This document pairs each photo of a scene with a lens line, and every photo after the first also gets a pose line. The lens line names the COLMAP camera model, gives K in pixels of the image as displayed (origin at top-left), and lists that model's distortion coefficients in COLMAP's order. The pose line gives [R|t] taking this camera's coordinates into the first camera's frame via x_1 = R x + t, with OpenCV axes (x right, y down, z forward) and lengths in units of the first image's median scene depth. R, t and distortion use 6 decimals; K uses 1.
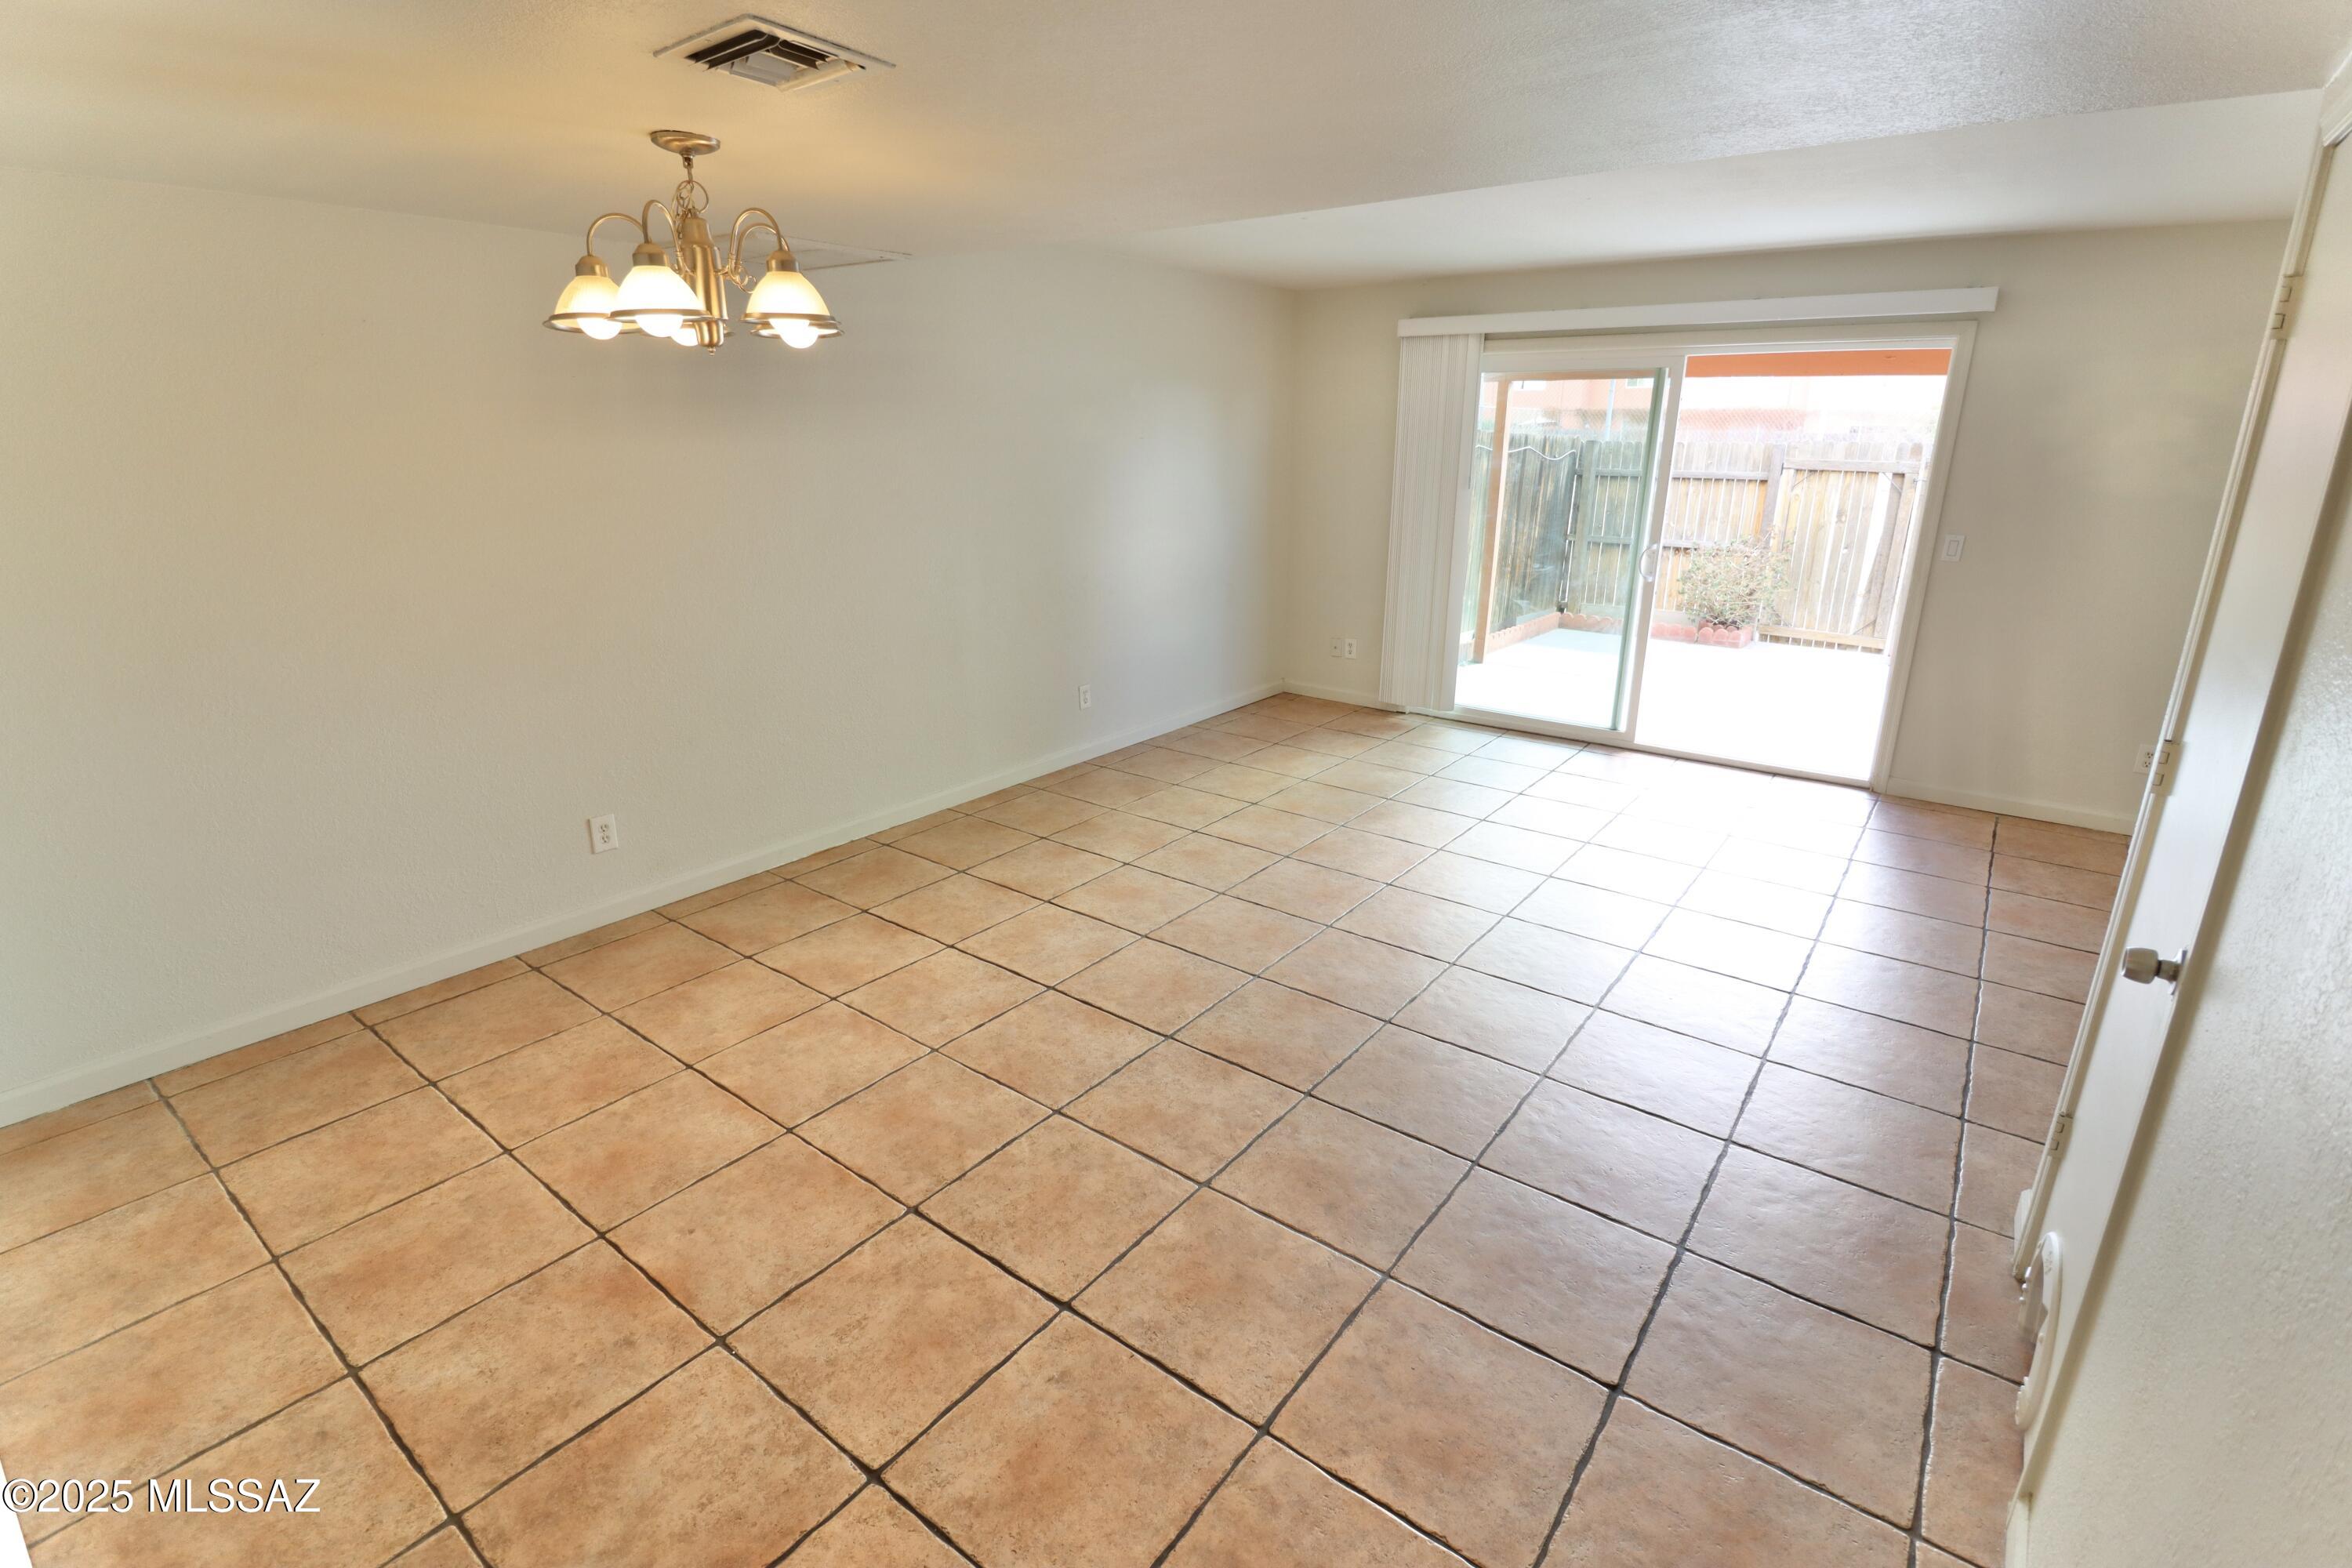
lens RADIAL K [[1090.9, 0, 1178.6], [0, 1090.9, 752.2], [0, 0, 1]] dist [-0.001455, -0.011669]
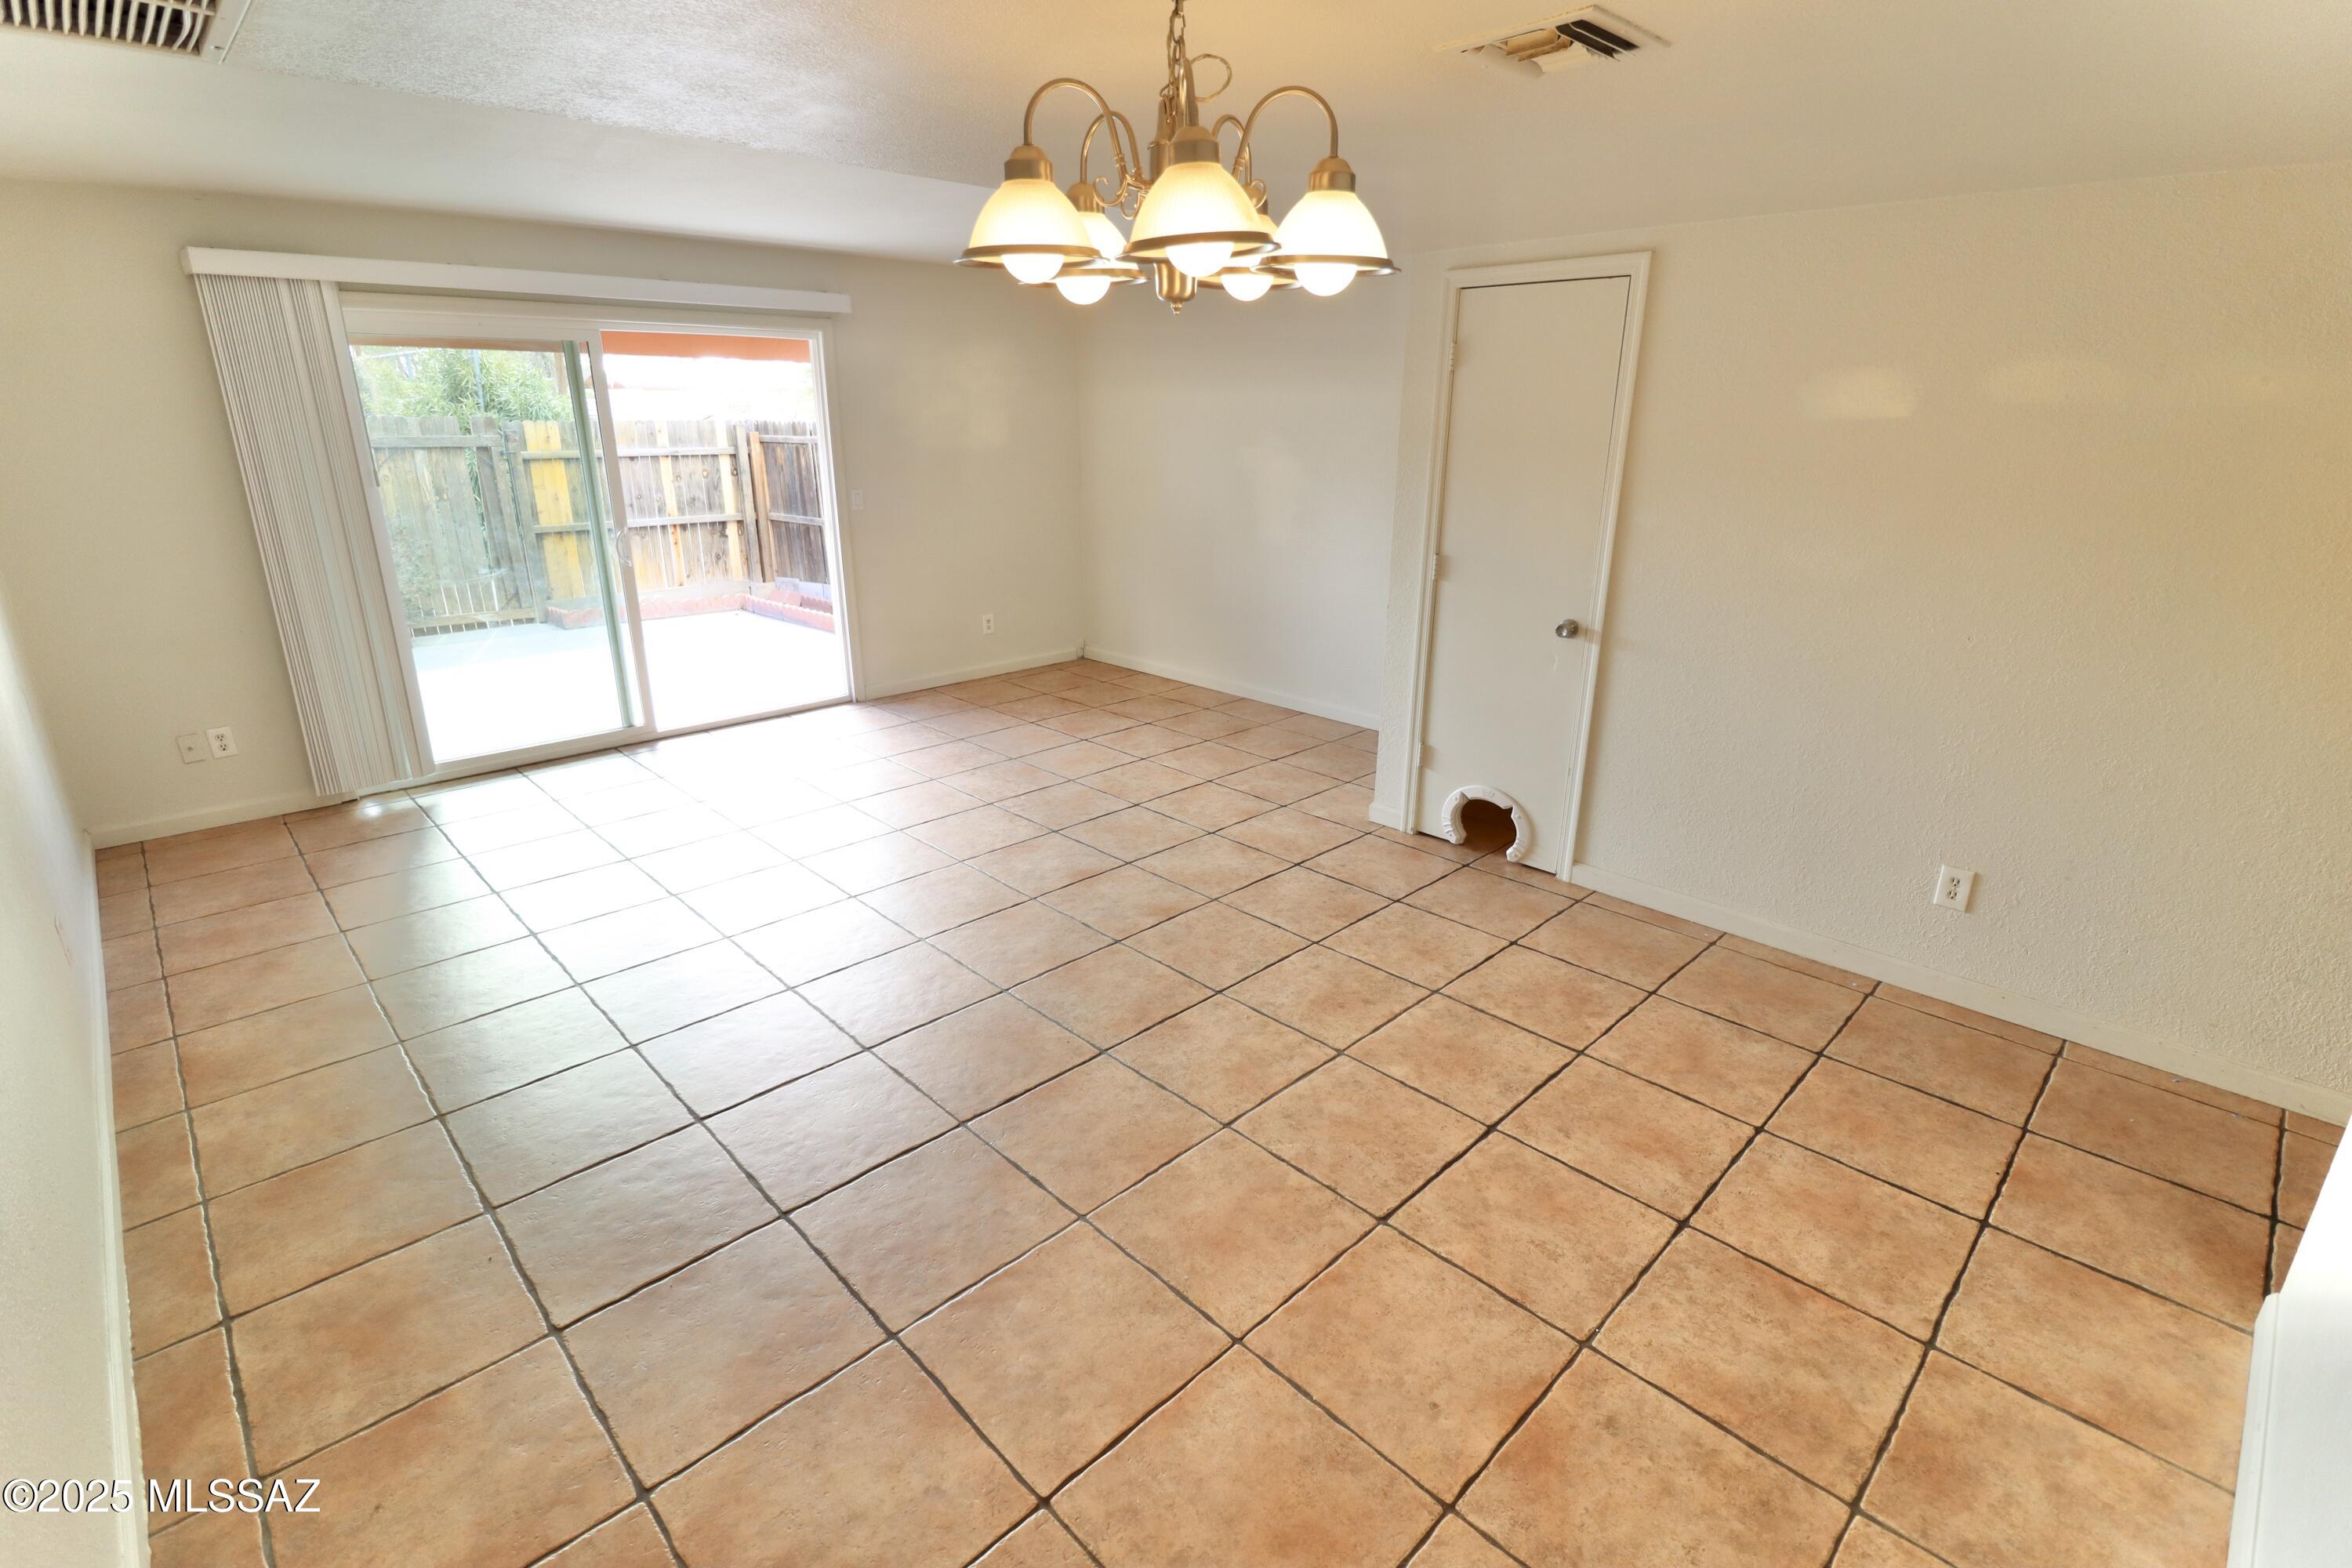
lens RADIAL K [[1090.9, 0, 1178.6], [0, 1090.9, 752.2], [0, 0, 1]] dist [-0.001455, -0.011669]
pose [[0.147377, -0.302315, 0.941746, -1.076617], [0.278093, 0.926399, 0.253869, -0.272265], [-0.949181, 0.224479, 0.220601, 0.872001]]
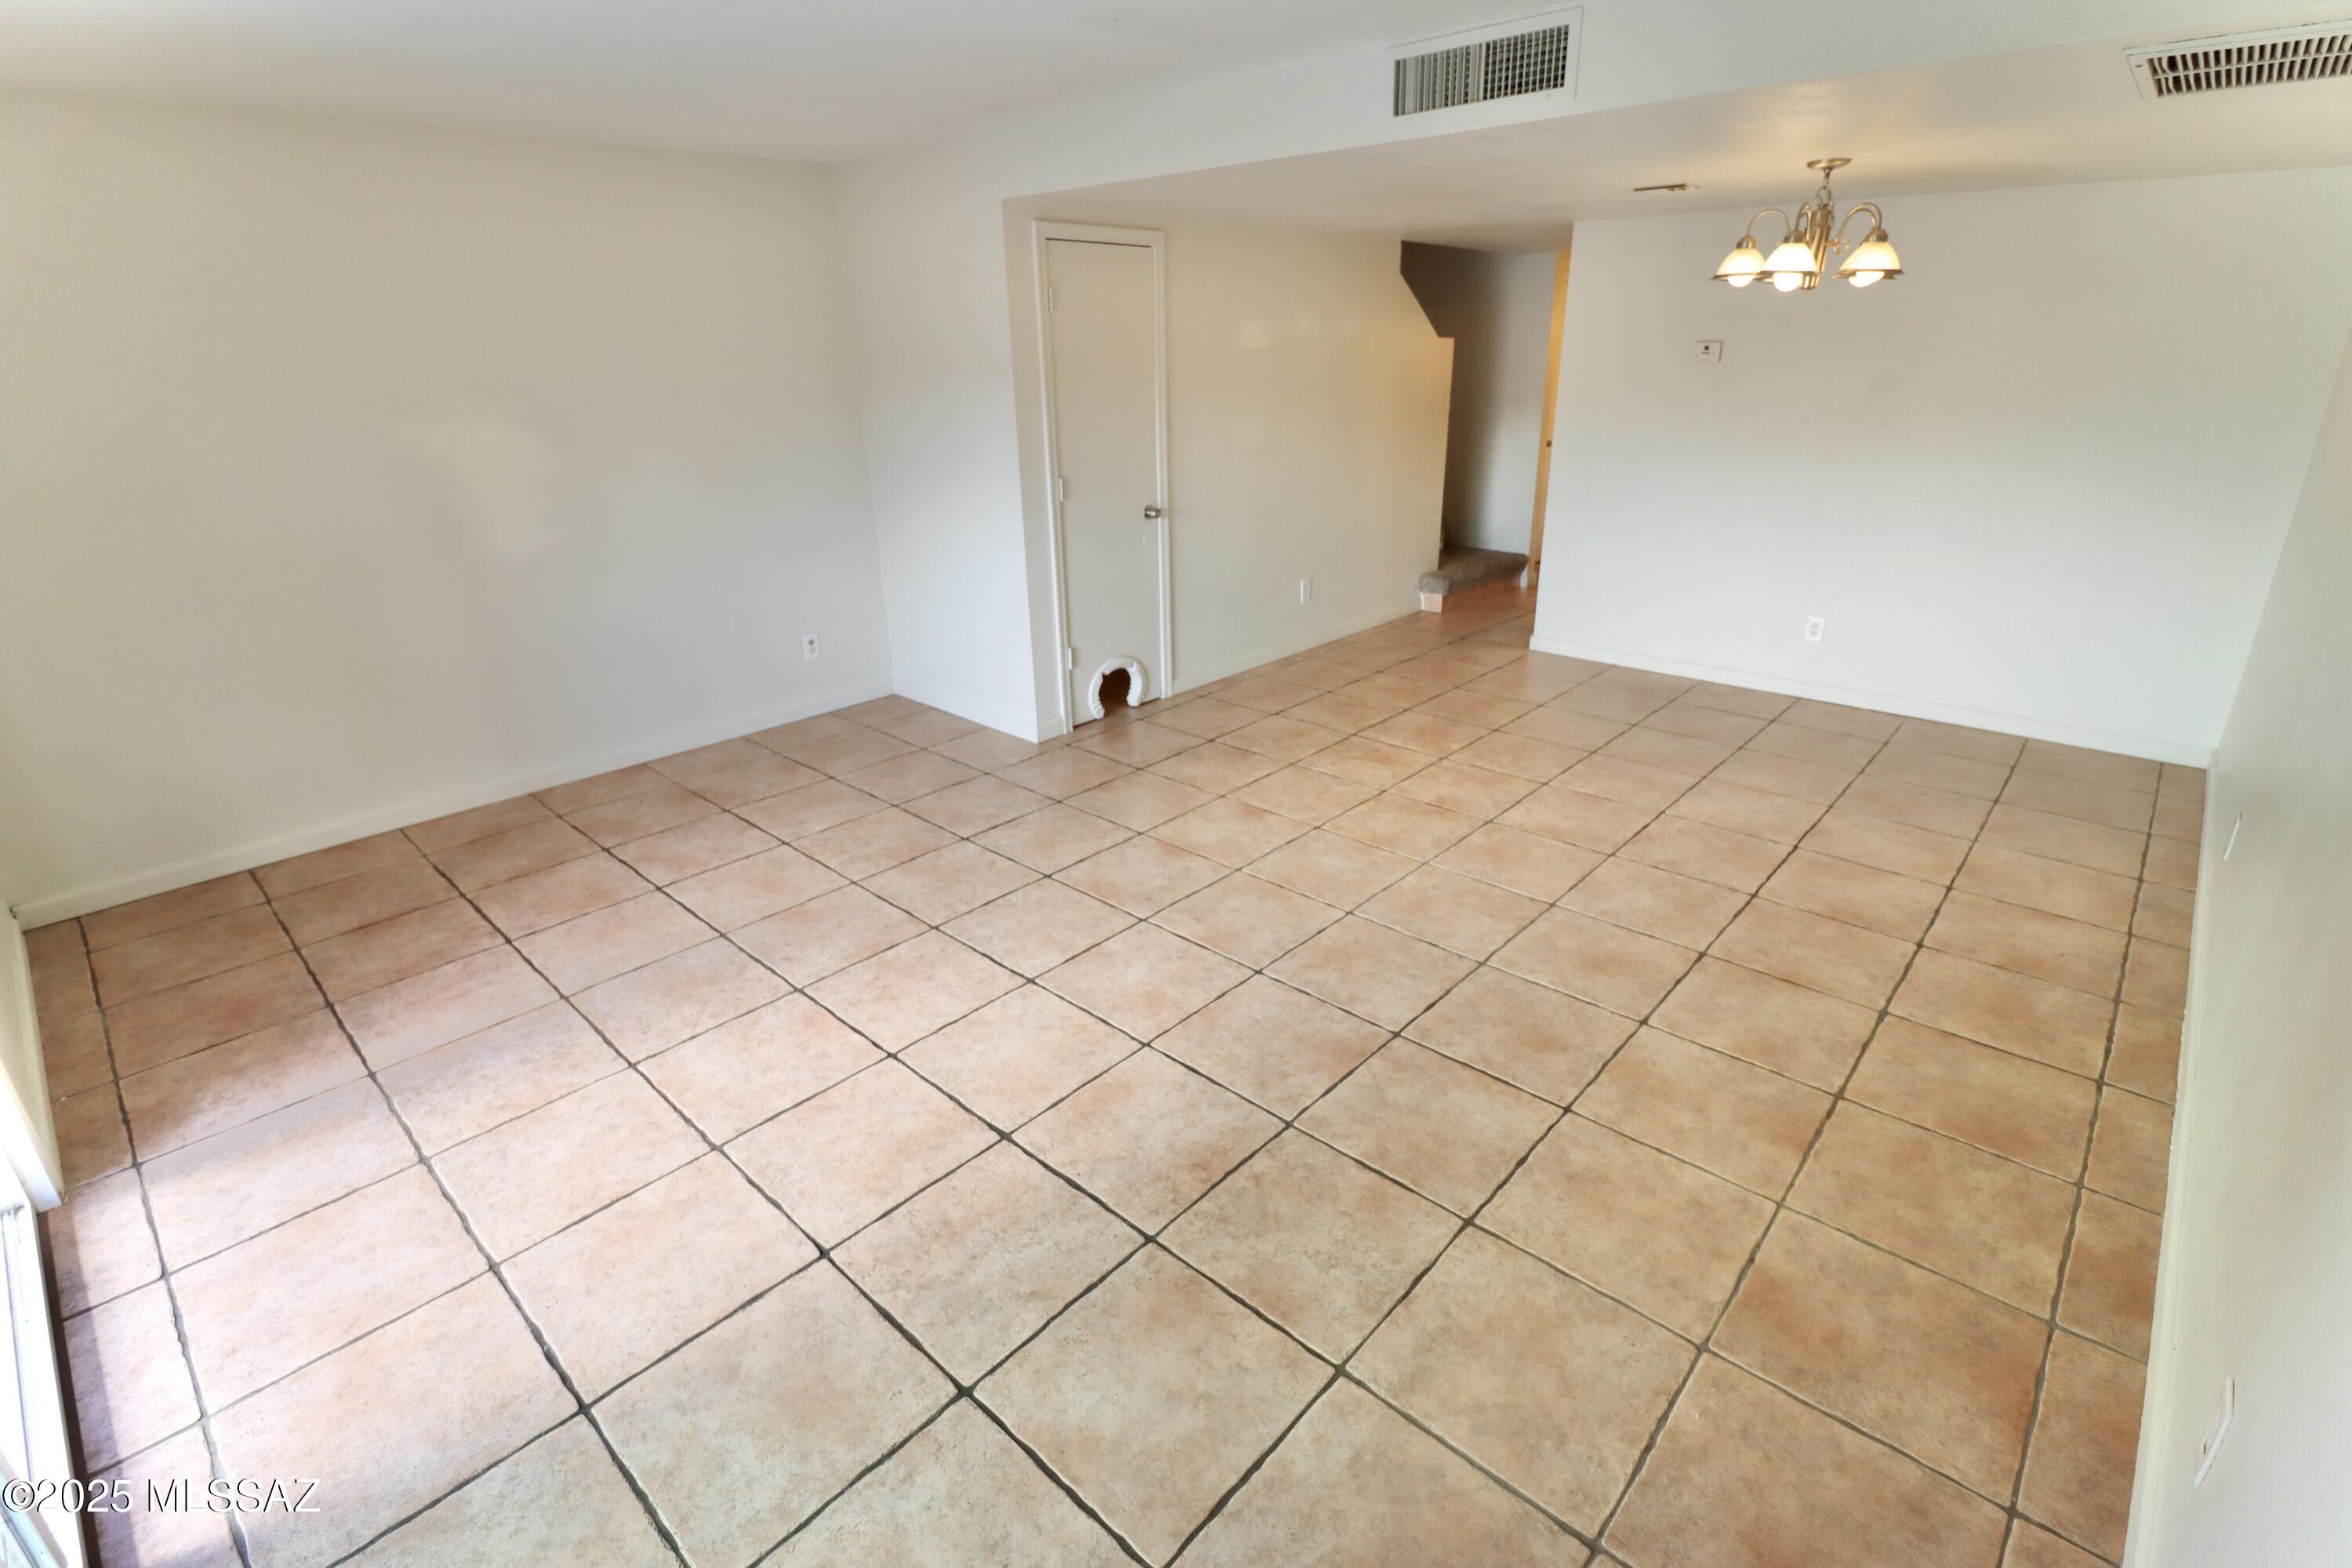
lens RADIAL K [[1090.9, 0, 1178.6], [0, 1090.9, 752.2], [0, 0, 1]] dist [-0.001455, -0.011669]
pose [[-0.995314, -0.021754, 0.094217, 0.314868], [0.039354, 0.798886, 0.600193, -0.789881], [-0.088325, 0.601088, -0.794287, 2.642372]]
